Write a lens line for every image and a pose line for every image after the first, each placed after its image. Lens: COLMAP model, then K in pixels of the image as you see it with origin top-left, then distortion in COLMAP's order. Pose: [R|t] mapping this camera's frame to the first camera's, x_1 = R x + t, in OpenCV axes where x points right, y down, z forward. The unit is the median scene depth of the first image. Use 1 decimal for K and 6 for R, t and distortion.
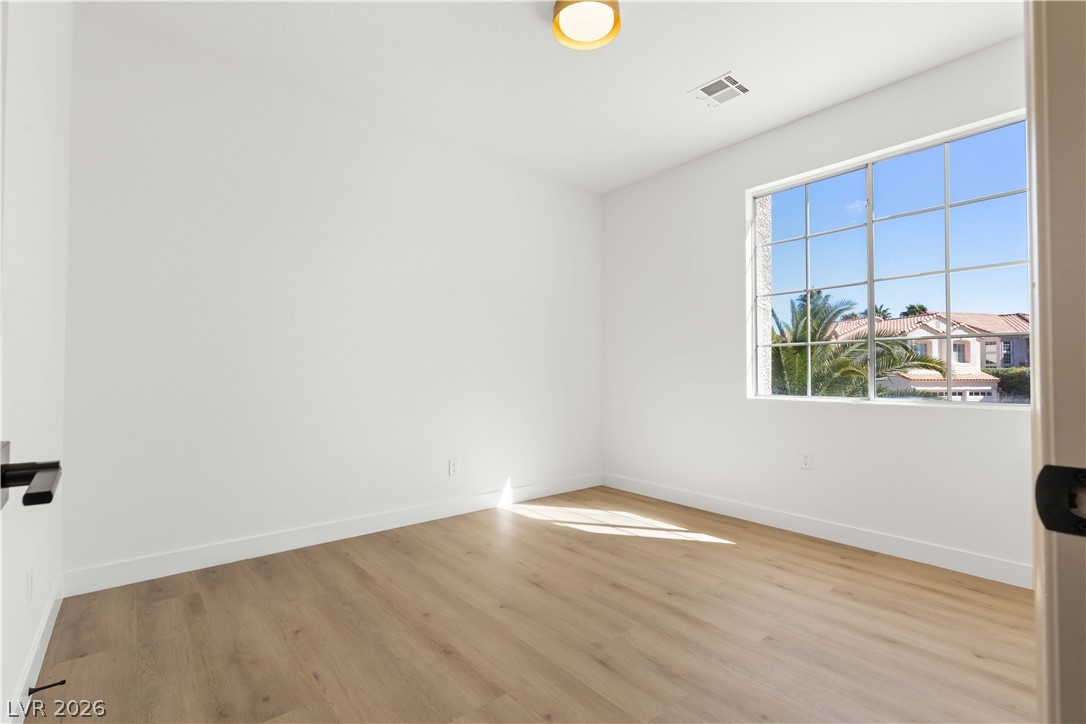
lens RADIAL K [[488.6, 0, 548.8], [0, 488.6, 362.7], [0, 0, 1]] dist [-0.002448, -0.001194]
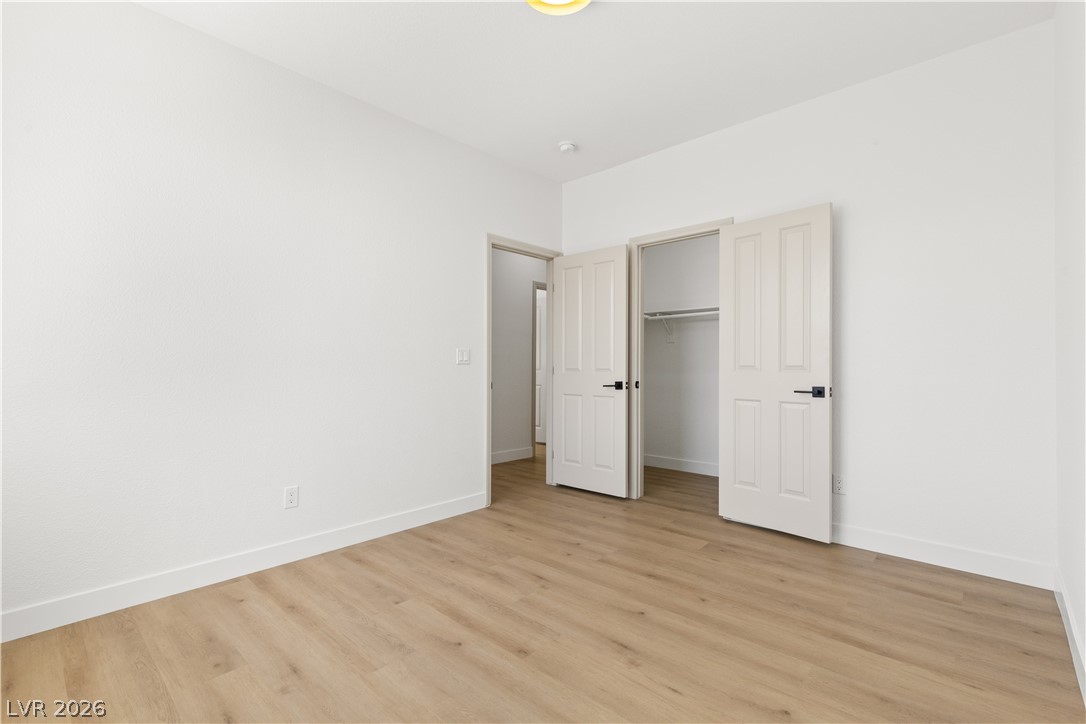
lens RADIAL K [[488.6, 0, 548.8], [0, 488.6, 362.7], [0, 0, 1]] dist [-0.002448, -0.001194]
pose [[-0.992437, -0.002688, -0.122725, 0.211815], [0.001114, 0.999522, -0.030905, 0.025946], [0.122749, -0.030808, -0.991959, 1.964656]]
